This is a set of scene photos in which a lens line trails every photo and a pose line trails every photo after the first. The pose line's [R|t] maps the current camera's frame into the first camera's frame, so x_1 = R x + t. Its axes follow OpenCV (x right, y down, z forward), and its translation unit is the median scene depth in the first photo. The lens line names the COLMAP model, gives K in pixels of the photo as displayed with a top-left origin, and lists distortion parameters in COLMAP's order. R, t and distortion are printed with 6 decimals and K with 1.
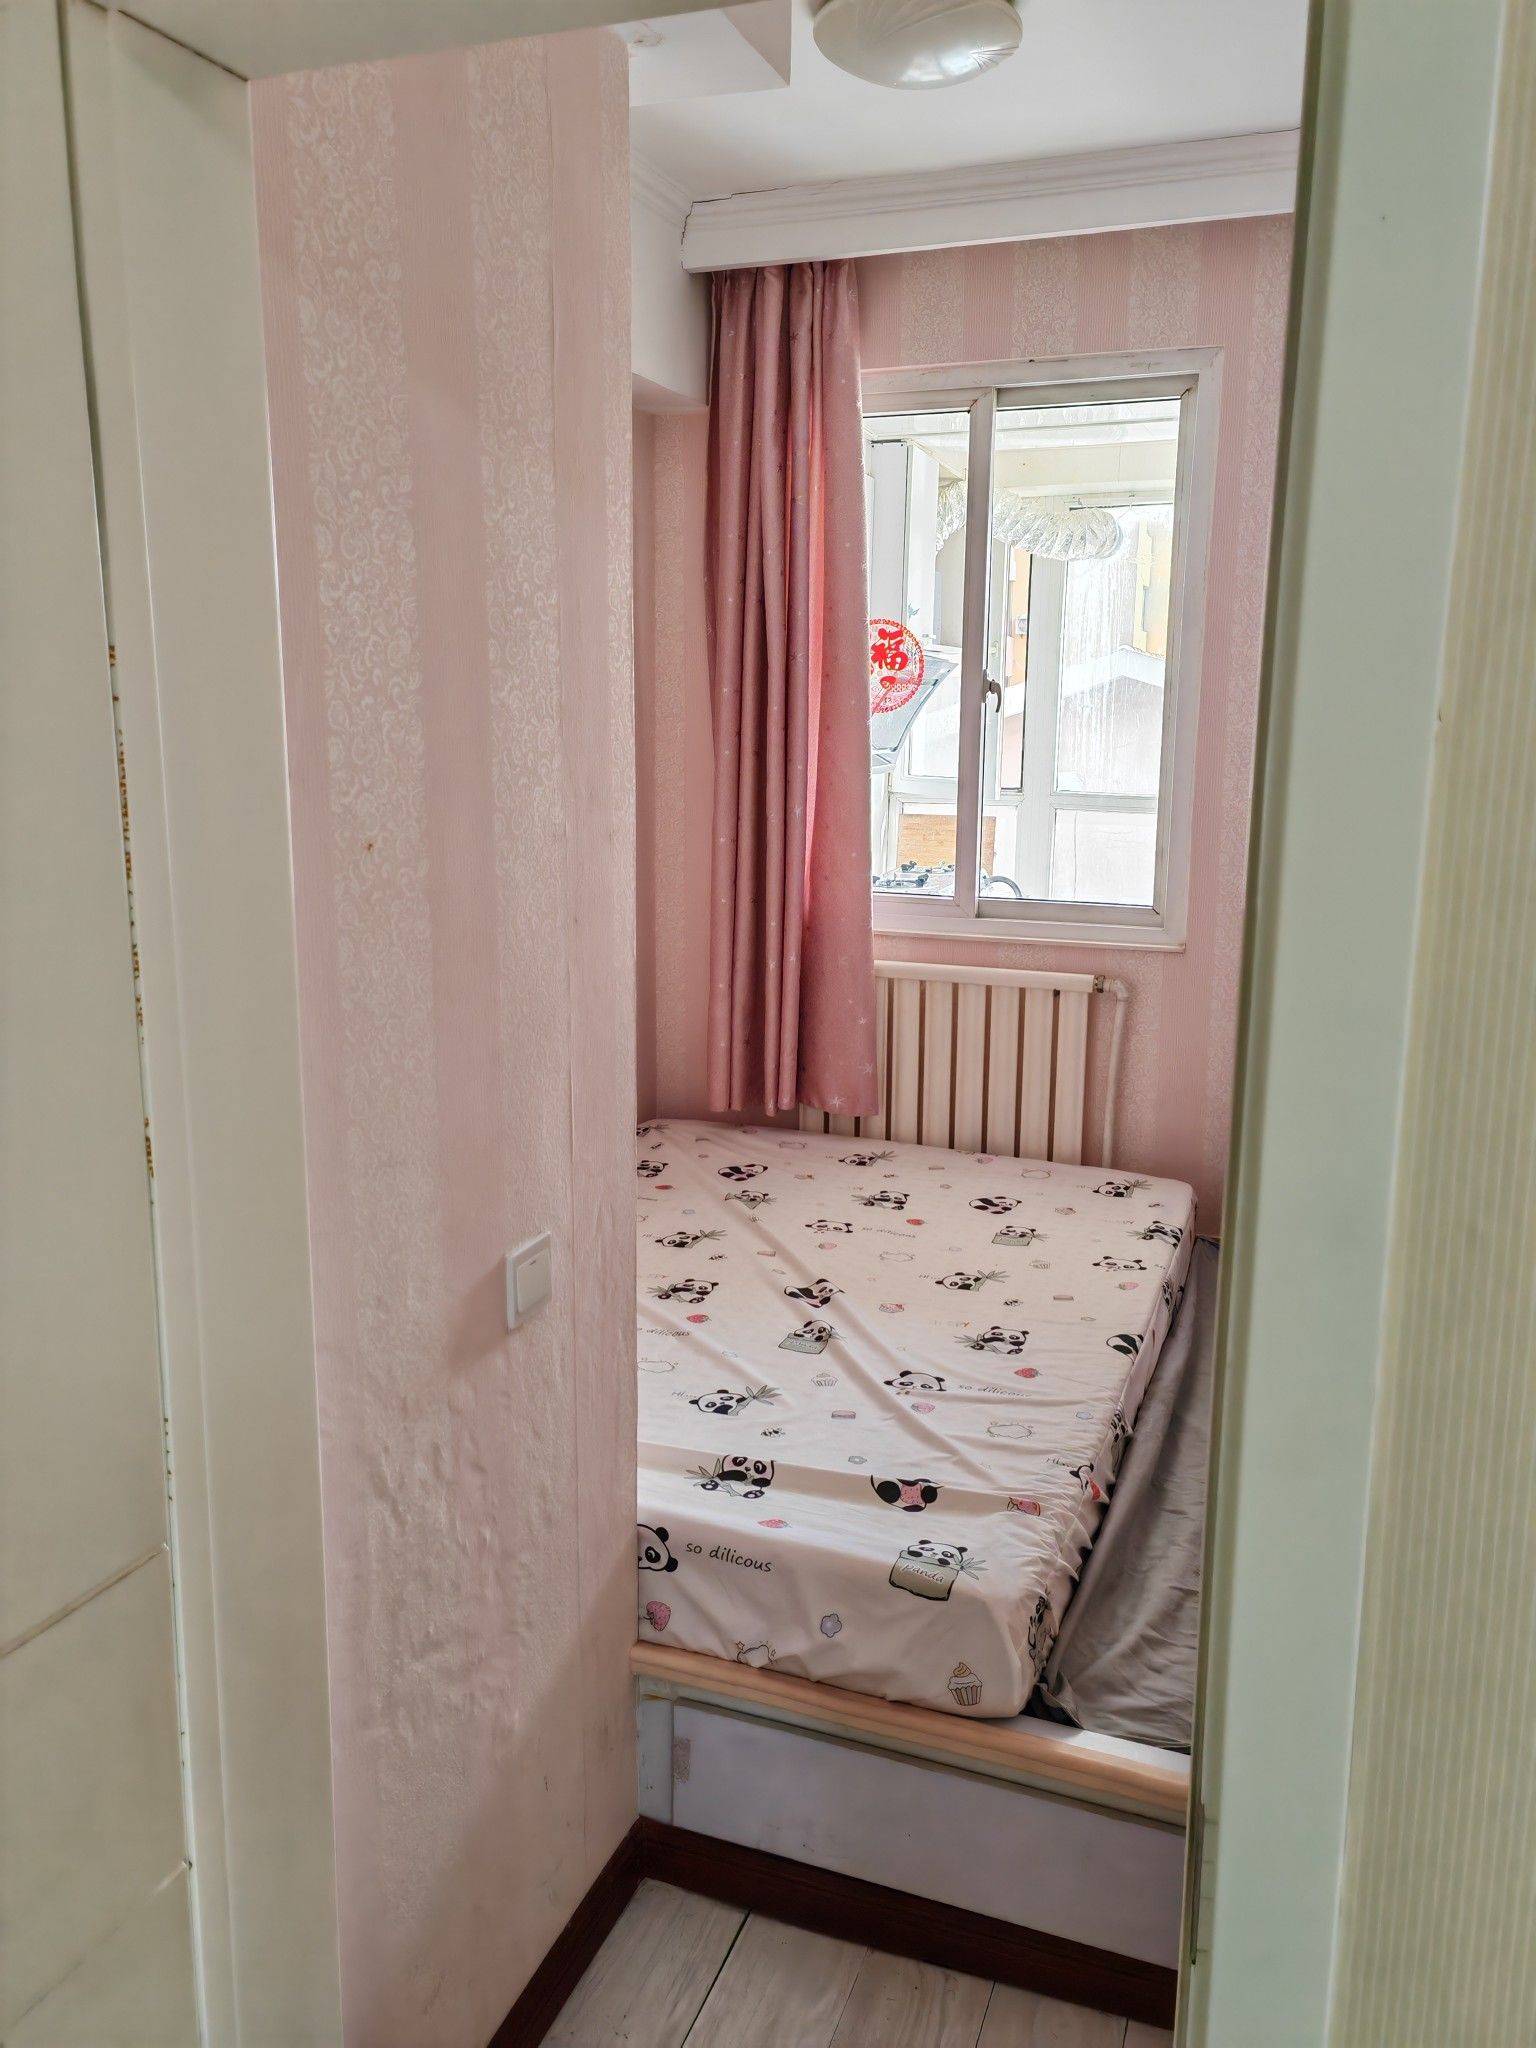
lens RADIAL K [[1572.3, 0, 766.5], [0, 1572.3, 1020.9], [0, 0, 1]] dist [0.001819, 0.000399]
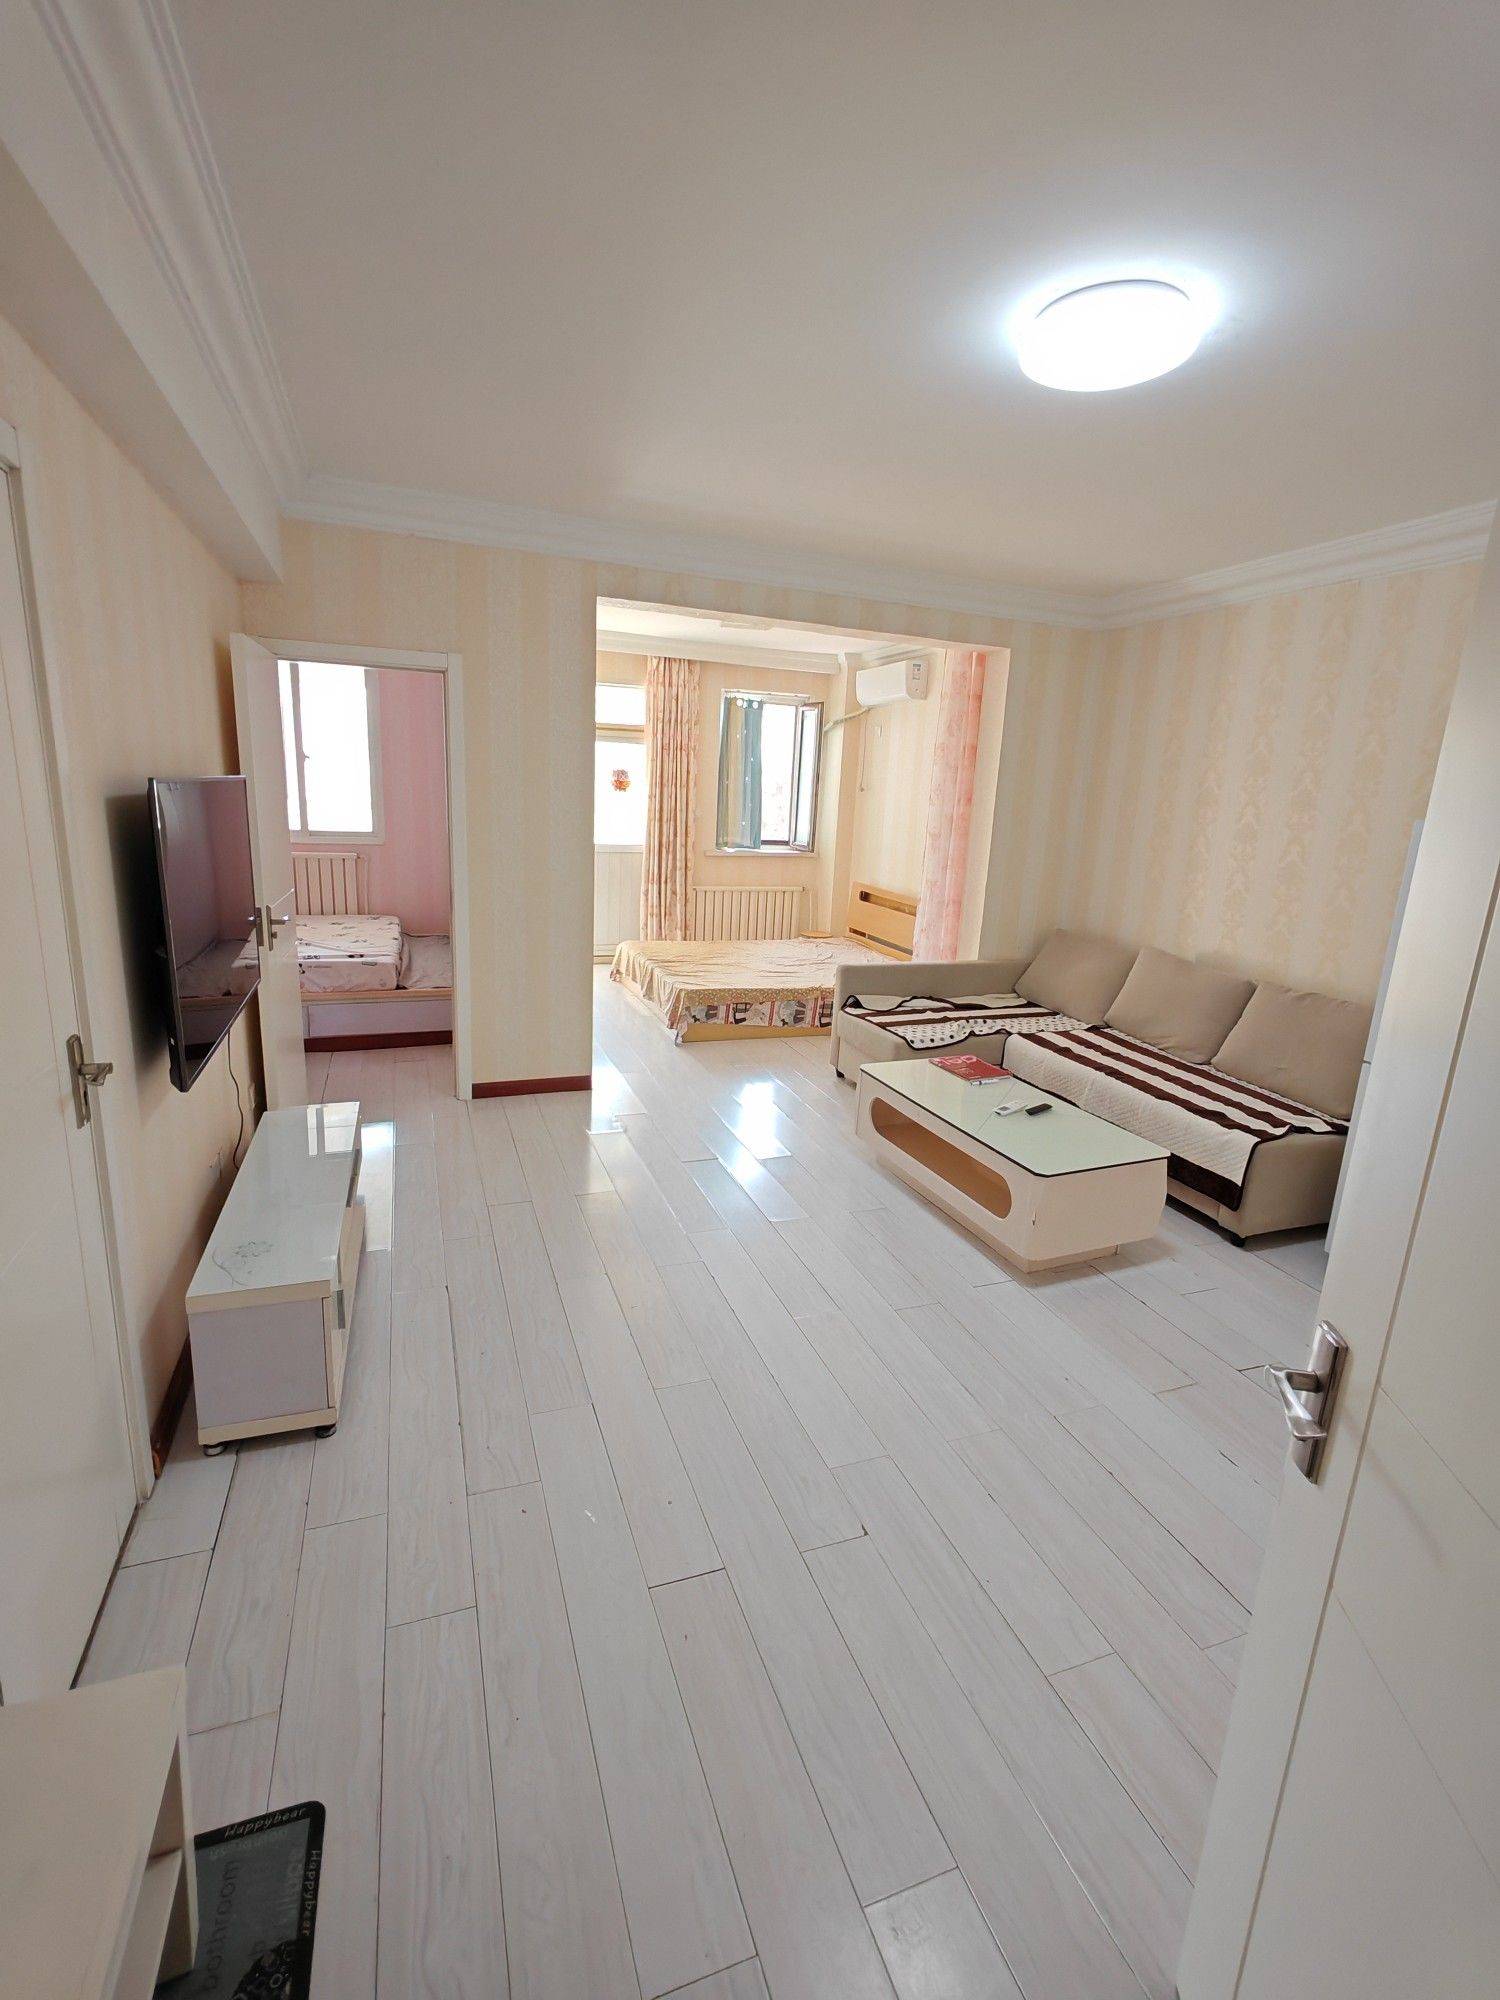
lens RADIAL K [[901.8, 0, 746.7], [0, 901.8, 999.7], [0, 0, 1]] dist [0.005057, 0.000475]
pose [[0.751382, -0.121281, 0.648626, -0.409730], [0.089121, 0.992610, 0.082360, 0.182376], [-0.653822, -0.004078, 0.756638, -0.872024]]
